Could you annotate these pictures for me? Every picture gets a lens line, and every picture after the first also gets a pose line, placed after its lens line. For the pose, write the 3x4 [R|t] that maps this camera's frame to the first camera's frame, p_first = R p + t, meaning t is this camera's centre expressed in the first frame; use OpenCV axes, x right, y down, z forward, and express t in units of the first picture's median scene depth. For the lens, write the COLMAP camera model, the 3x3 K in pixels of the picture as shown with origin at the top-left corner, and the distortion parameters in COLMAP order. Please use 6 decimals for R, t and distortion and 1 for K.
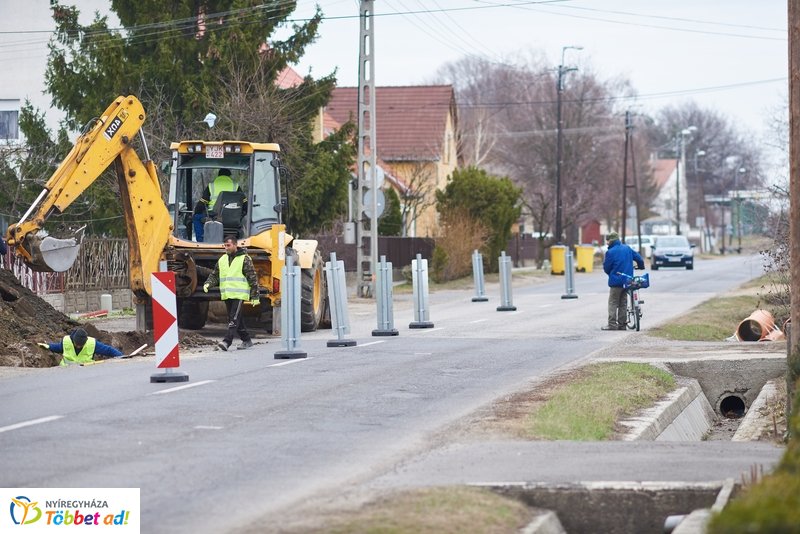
lens RADIAL K [[5049.1, 0, 400.0], [0, 5049.1, 266.6], [0, 0, 1]] dist [0.031617, 0.000000]
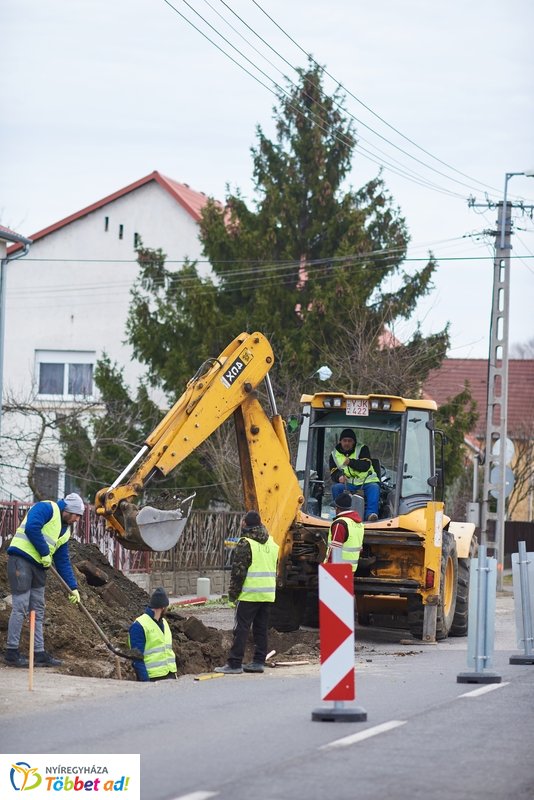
lens RADIAL K [[5049.1, 0, 266.9], [0, 5049.1, 400.3], [0, 0, 1]] dist [0.031617, 0.000000]
pose [[0.998562, 0.038242, -0.037560, -0.020948], [-0.039300, 0.998839, -0.027849, -0.001125], [0.036452, 0.029285, 0.998906, 0.201860]]
